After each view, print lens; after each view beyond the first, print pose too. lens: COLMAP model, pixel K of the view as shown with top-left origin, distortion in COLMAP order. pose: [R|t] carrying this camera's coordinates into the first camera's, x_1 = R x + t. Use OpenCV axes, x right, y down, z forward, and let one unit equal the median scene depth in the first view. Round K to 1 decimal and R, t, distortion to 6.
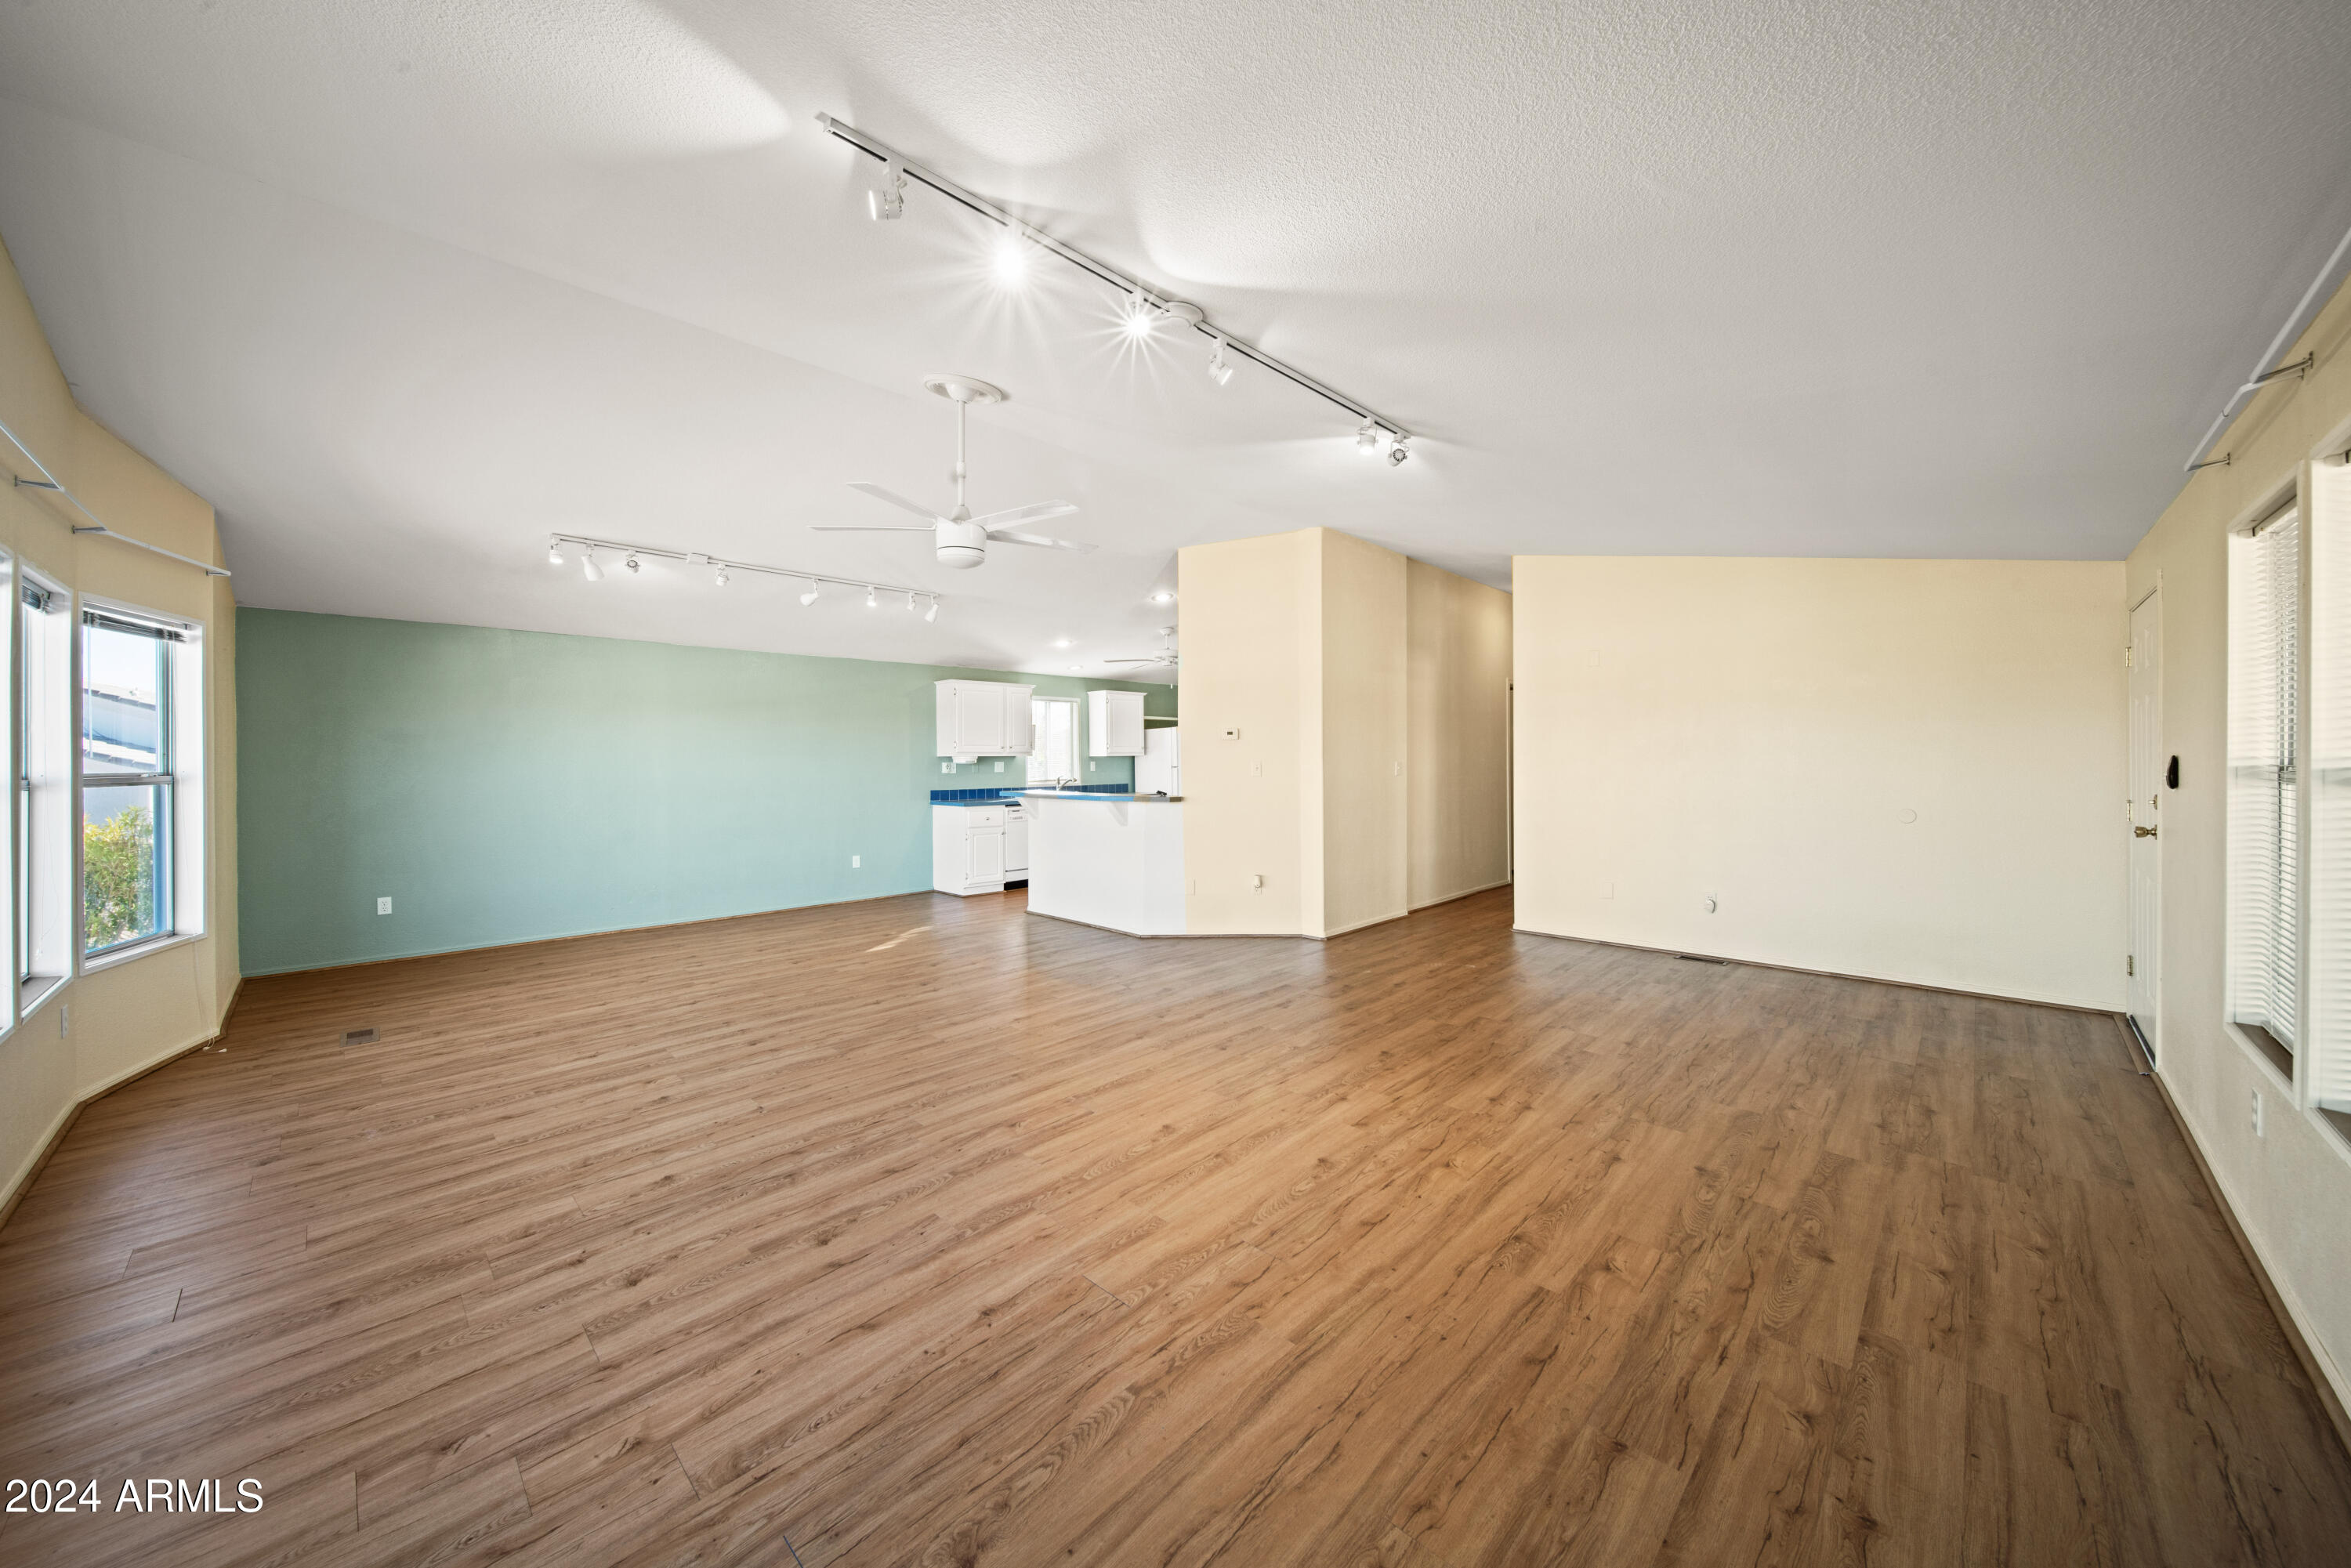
lens RADIAL K [[835.2, 0, 1158.8], [0, 835.2, 761.2], [0, 0, 1]] dist [-0.000446, -0.000149]
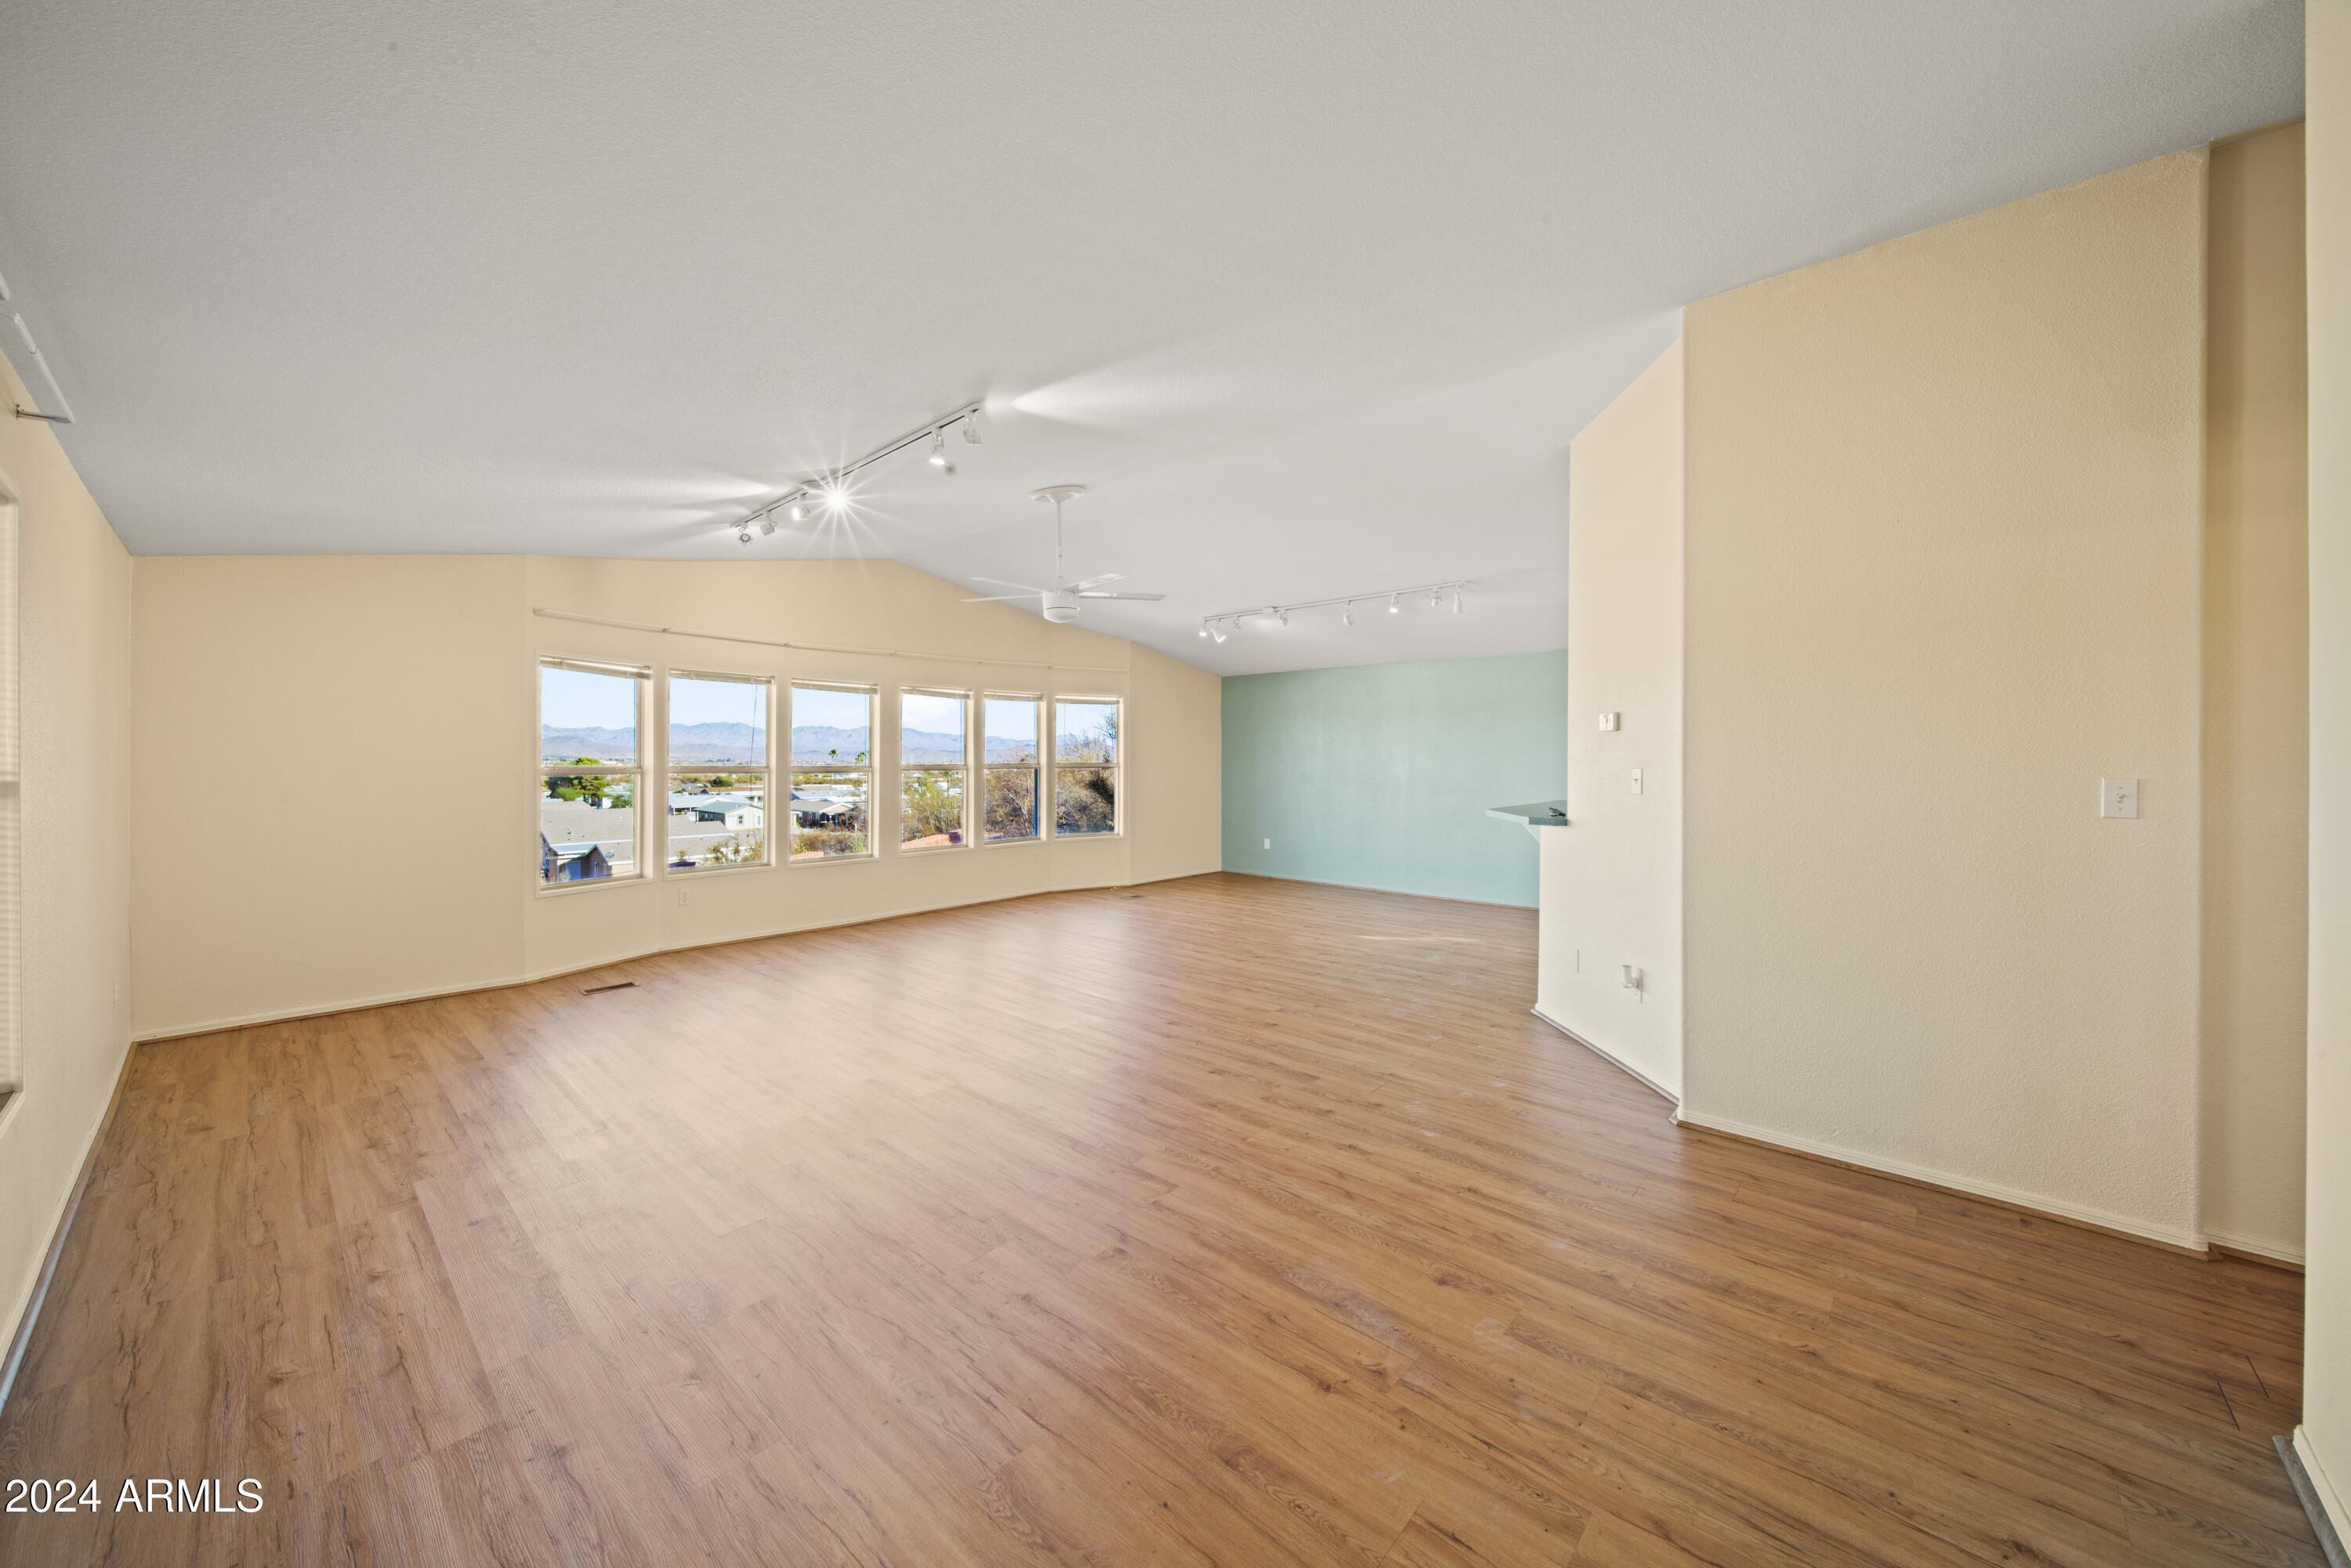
lens RADIAL K [[835.2, 0, 1158.8], [0, 835.2, 761.2], [0, 0, 1]] dist [-0.000446, -0.000149]
pose [[0.035097, 0.010676, -0.999327, 2.020585], [-0.000650, 0.999943, 0.010660, -0.033766], [0.999384, 0.000276, 0.035101, 1.954067]]
